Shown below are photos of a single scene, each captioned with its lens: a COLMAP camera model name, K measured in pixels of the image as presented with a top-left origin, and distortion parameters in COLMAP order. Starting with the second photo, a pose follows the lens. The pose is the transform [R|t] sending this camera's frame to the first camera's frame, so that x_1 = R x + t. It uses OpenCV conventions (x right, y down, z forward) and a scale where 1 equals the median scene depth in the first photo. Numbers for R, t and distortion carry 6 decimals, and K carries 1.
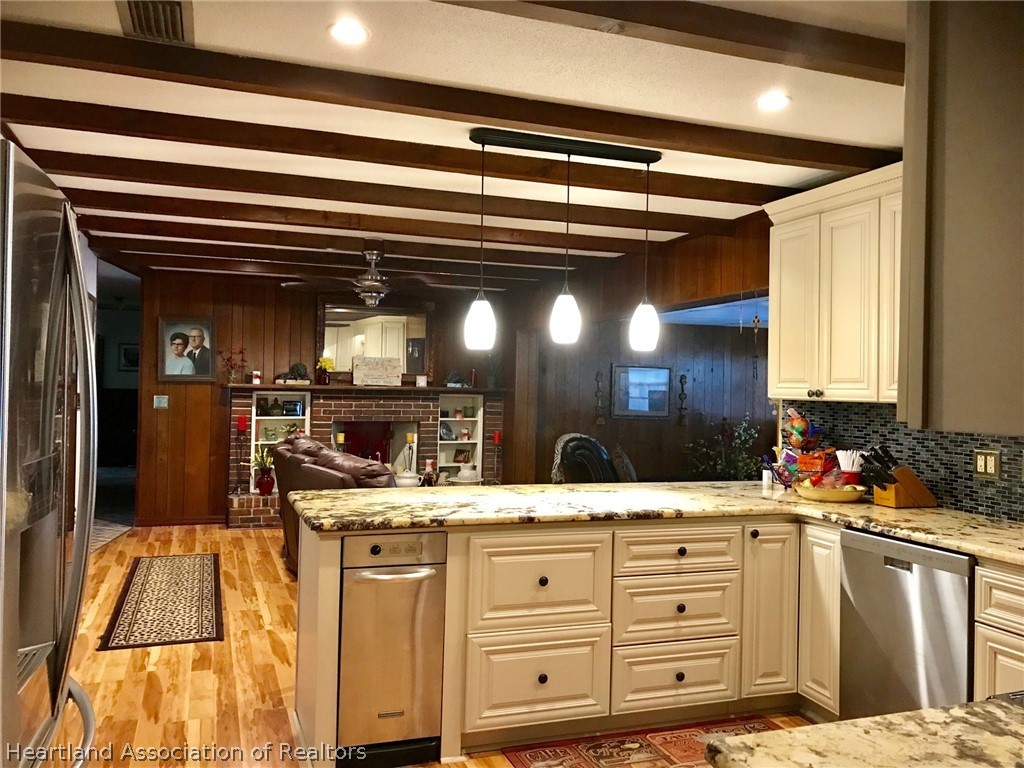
lens RADIAL K [[848.7, 0, 514.6], [0, 848.7, 379.5], [0, 0, 1]] dist [0.047427, -0.070940]
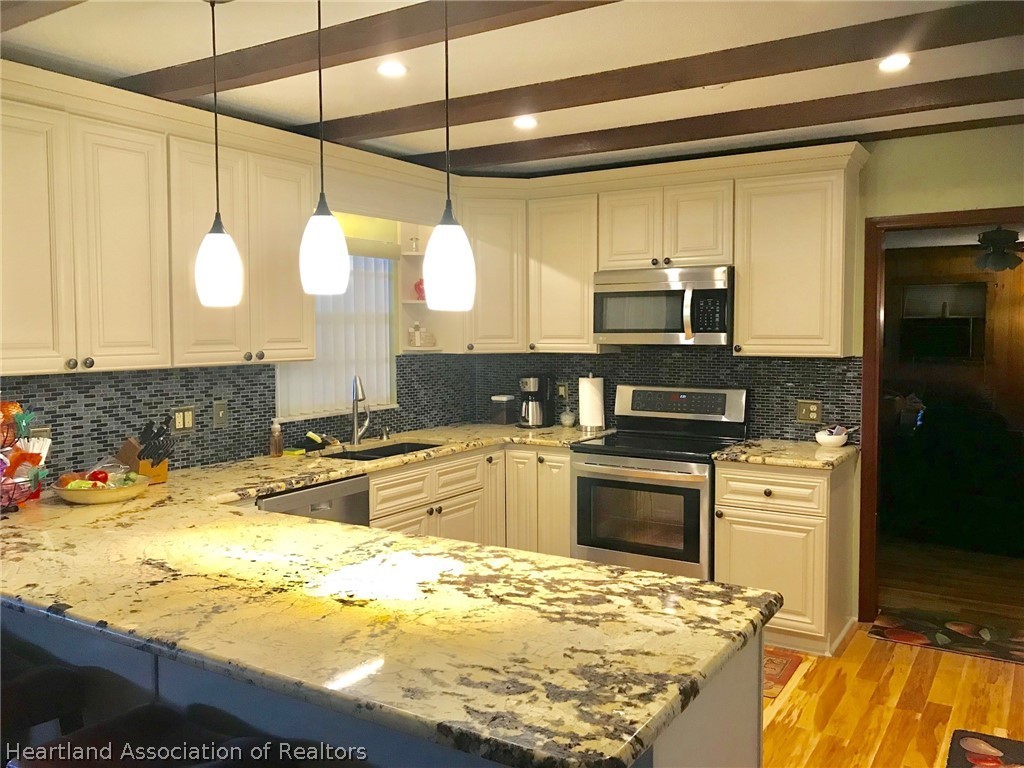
lens RADIAL K [[848.7, 0, 515.5], [0, 848.7, 381.7], [0, 0, 1]] dist [0.047427, -0.070940]
pose [[-0.612034, -0.069049, 0.787811, -0.209007], [-0.013530, 0.996949, 0.076868, -0.013497], [-0.790716, 0.036387, -0.611101, 0.531008]]
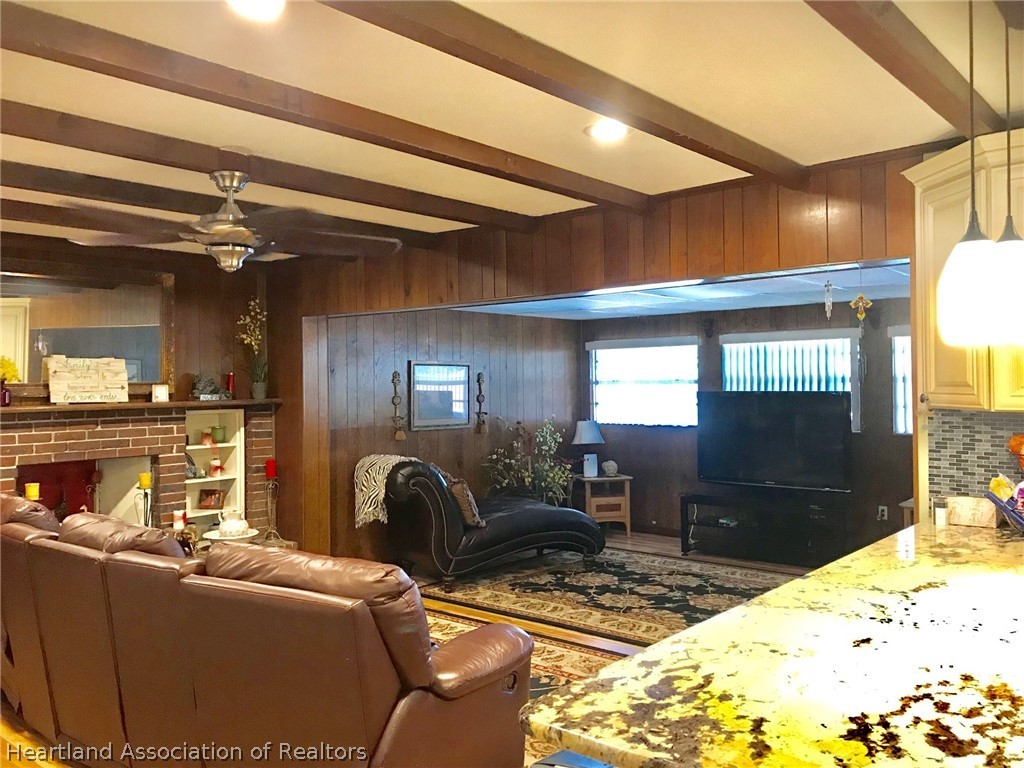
lens RADIAL K [[848.7, 0, 519.2], [0, 848.7, 383.2], [0, 0, 1]] dist [0.047427, -0.070940]
pose [[0.869586, -0.031413, 0.492781, -0.197453], [0.024717, 0.999492, 0.020096, -0.012632], [-0.493162, -0.005295, 0.869922, 0.290163]]
